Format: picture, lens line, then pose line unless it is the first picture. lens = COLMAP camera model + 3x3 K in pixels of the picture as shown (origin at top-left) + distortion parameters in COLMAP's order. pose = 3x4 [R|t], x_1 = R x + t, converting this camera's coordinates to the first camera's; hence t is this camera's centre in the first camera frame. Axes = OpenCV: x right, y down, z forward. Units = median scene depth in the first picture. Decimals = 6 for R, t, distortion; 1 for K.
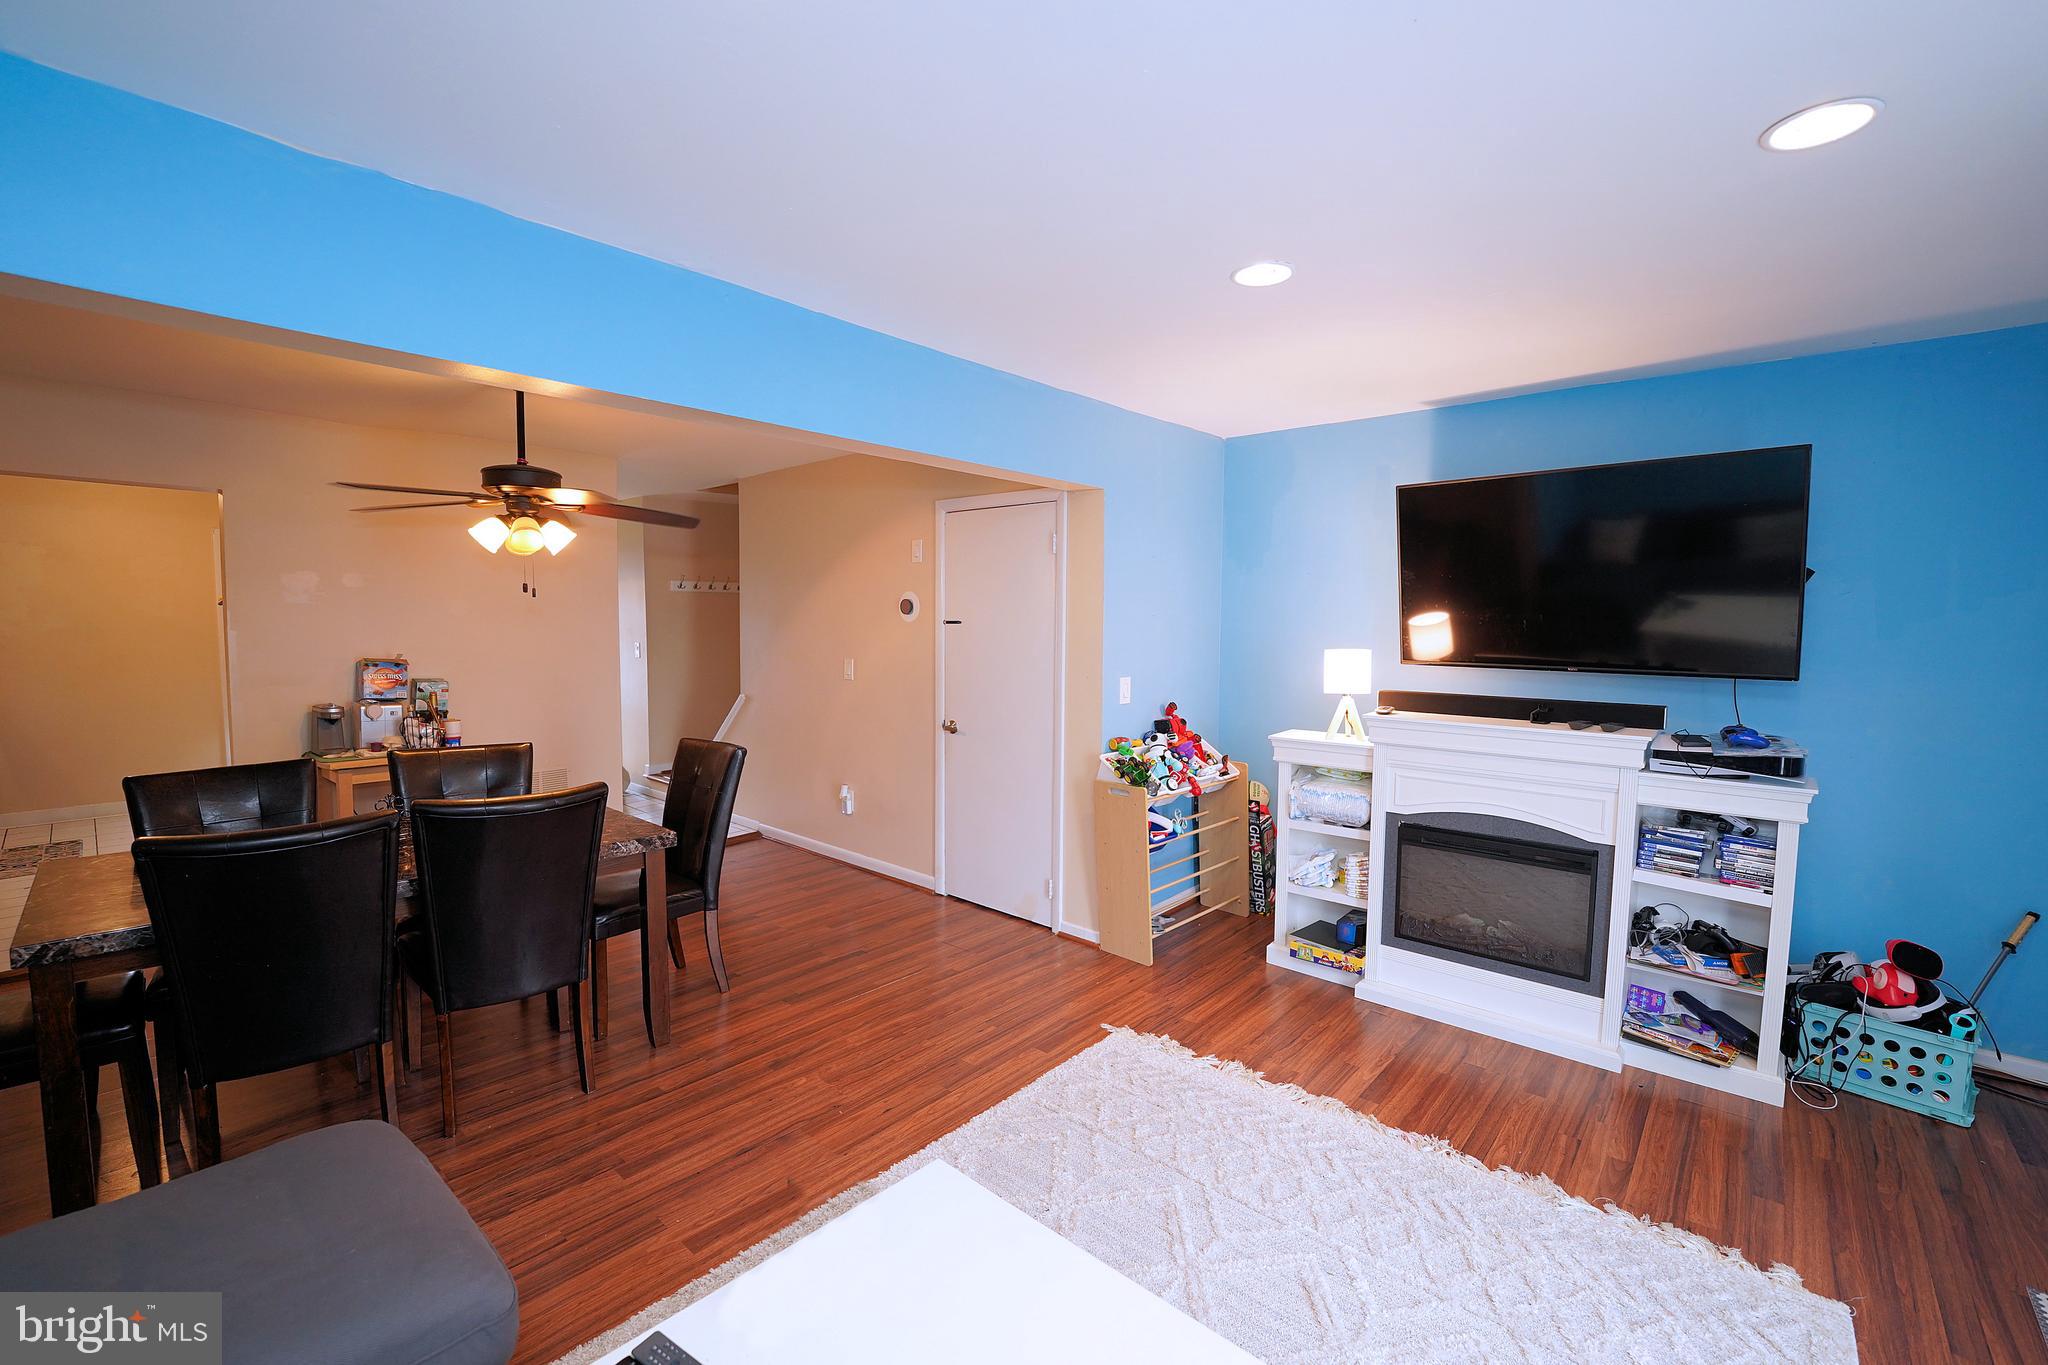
lens RADIAL K [[845.8, 0, 1028.2], [0, 845.8, 676.9], [0, 0, 1]] dist [-0.026976, -0.000134]
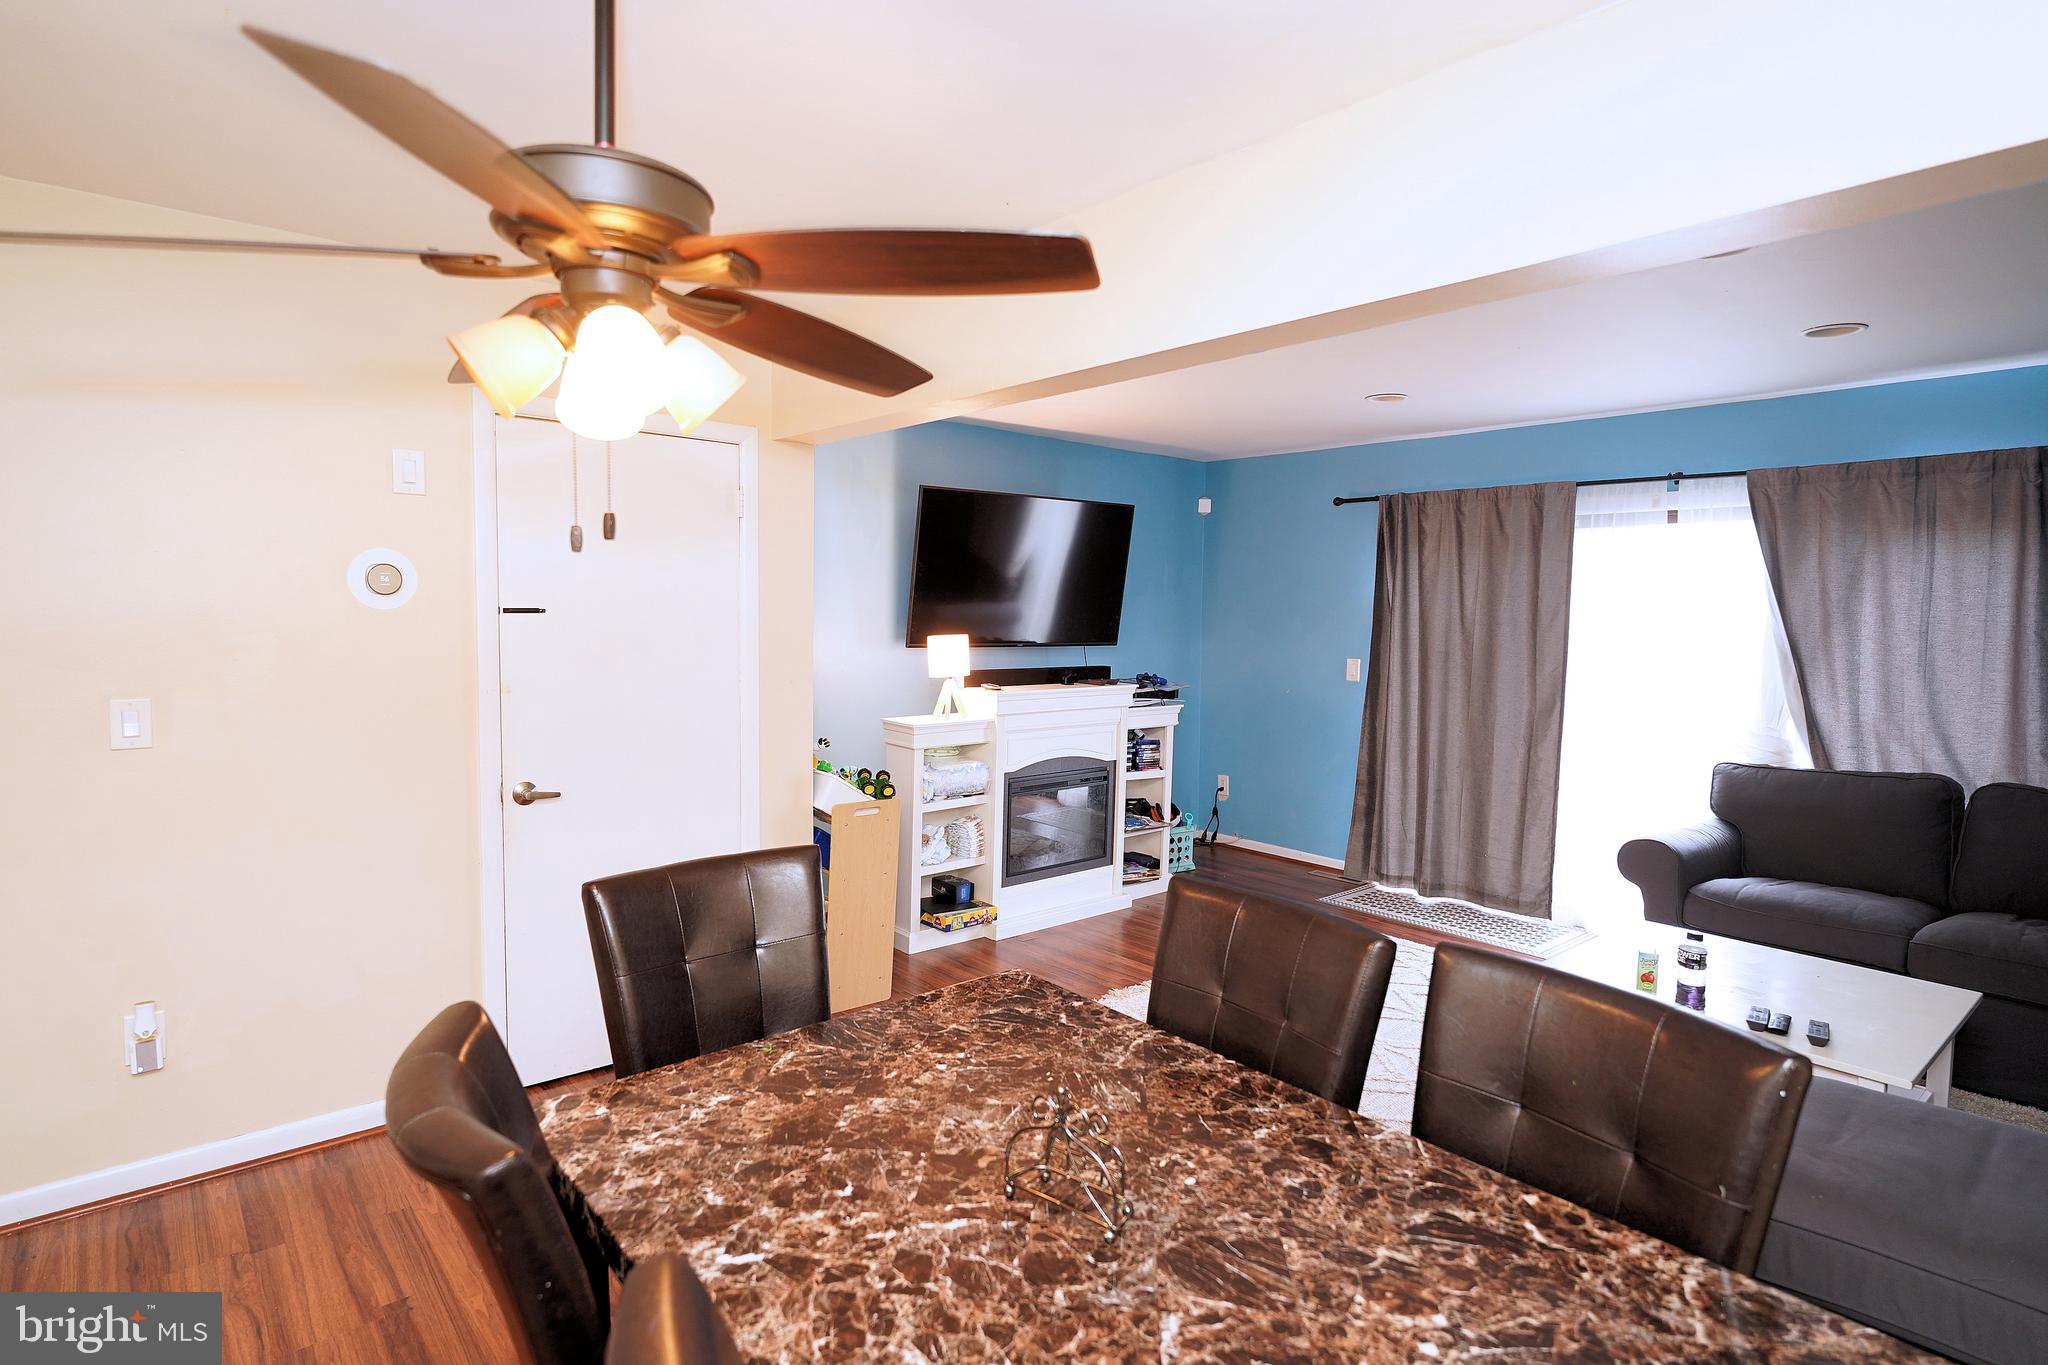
lens RADIAL K [[1057.7, 0, 1015.3], [0, 1057.7, 685.9], [0, 0, 1]] dist [-0.001991, 0.000079]
pose [[0.132175, -0.076751, 0.988251, -1.155521], [0.050467, 0.996226, 0.070621, -0.072694], [-0.989941, 0.040540, 0.135549, 0.886014]]
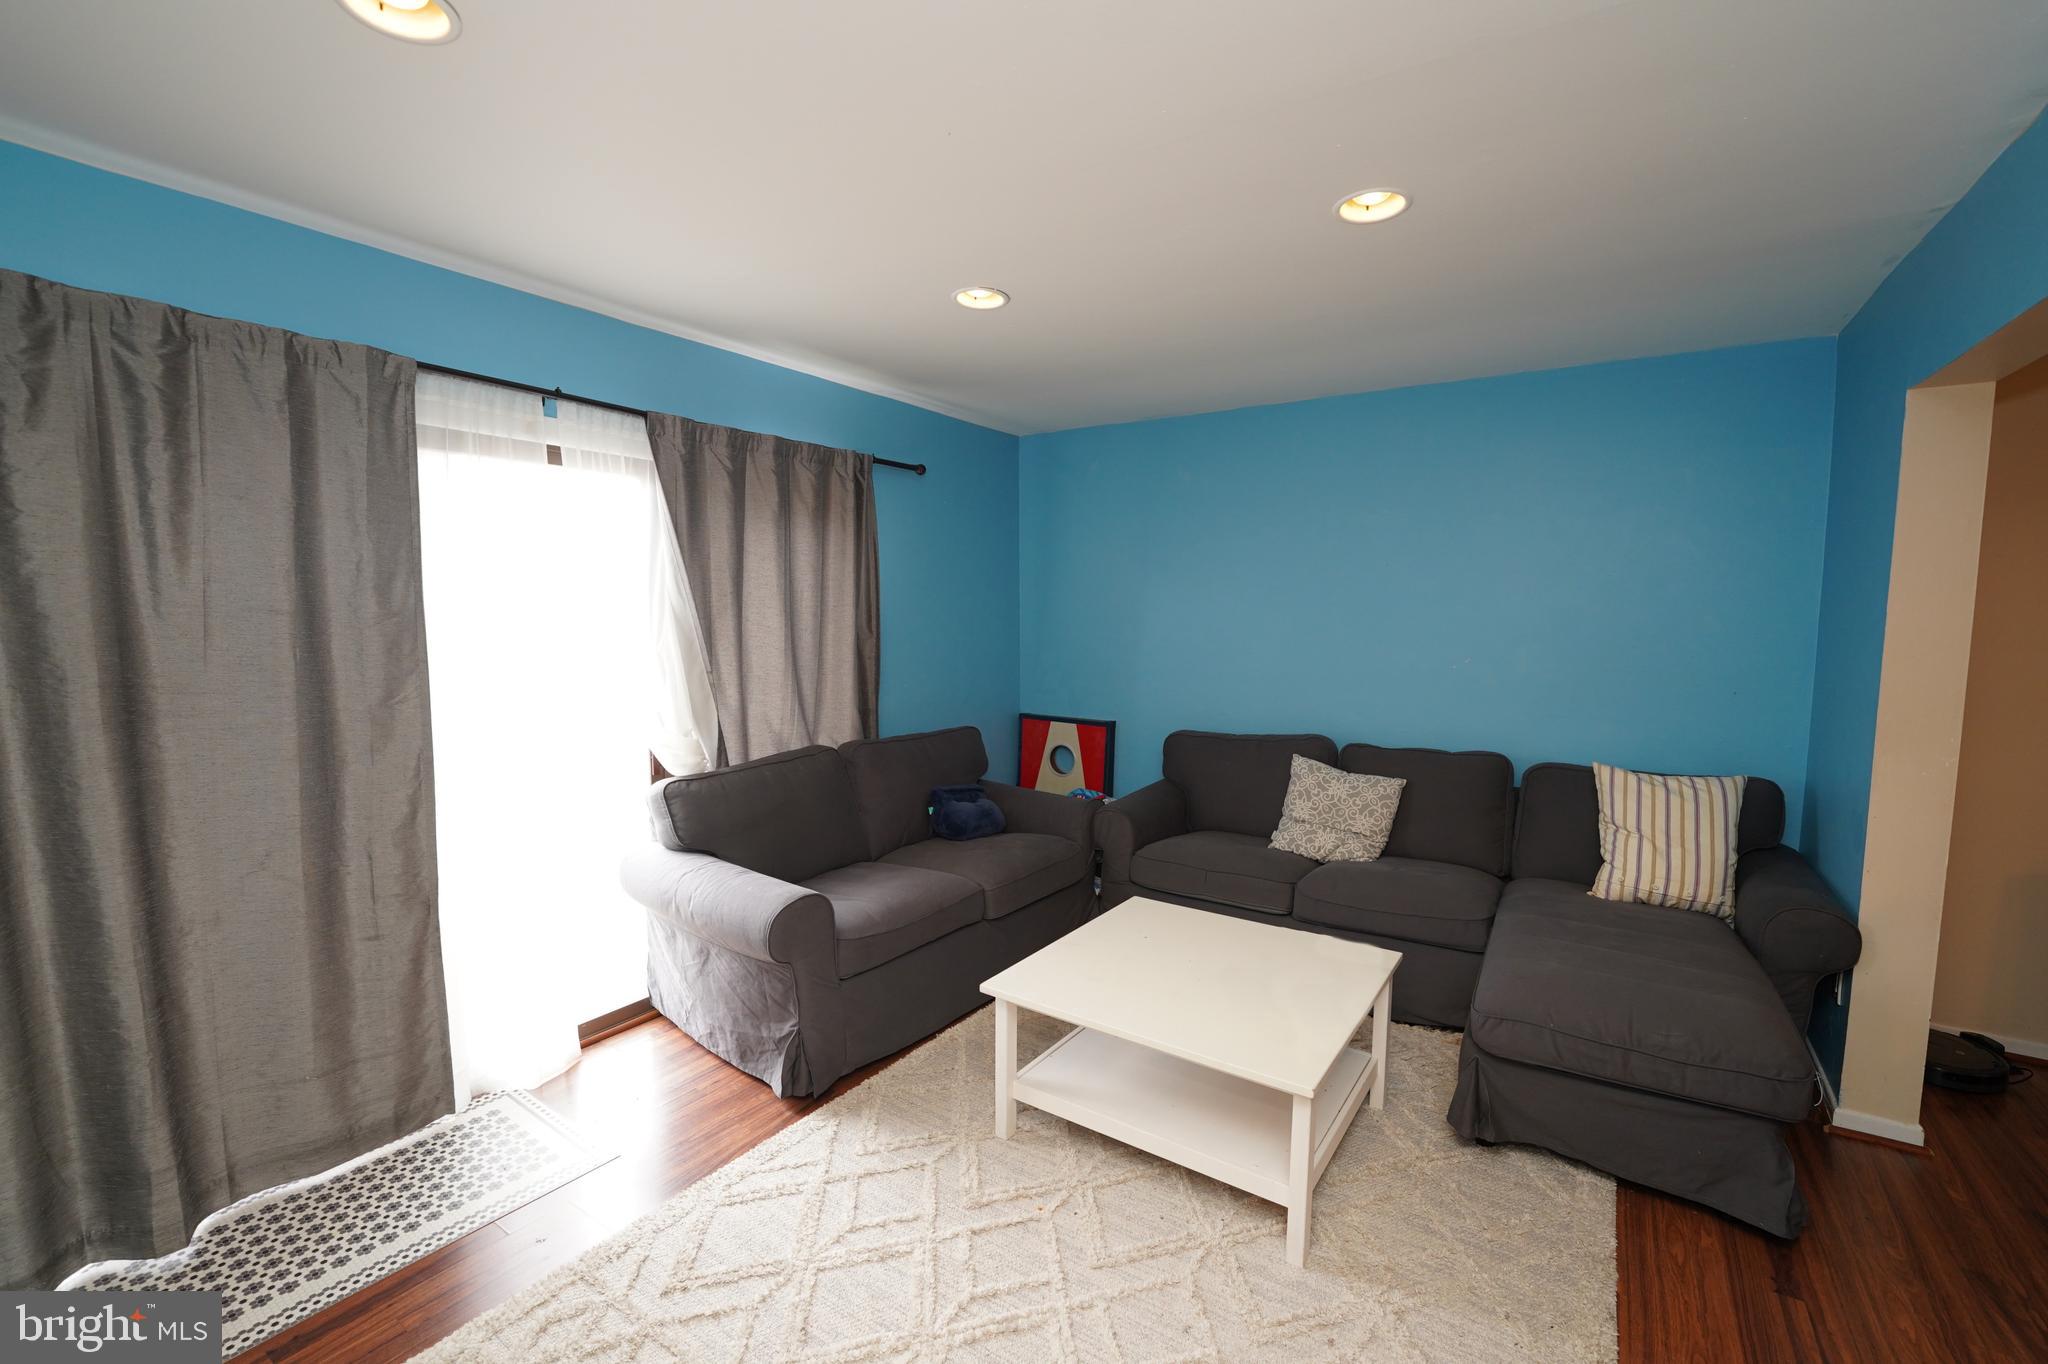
lens RADIAL K [[875.9, 0, 1024.0], [0, 875.9, 682.0], [0, 0, 1]] dist [-0.018285, -0.000019]
pose [[-0.989484, 0.000573, -0.144640, 0.242248], [-0.020690, 0.989148, 0.145462, -0.070903], [0.143154, 0.146925, -0.978734, 1.102085]]
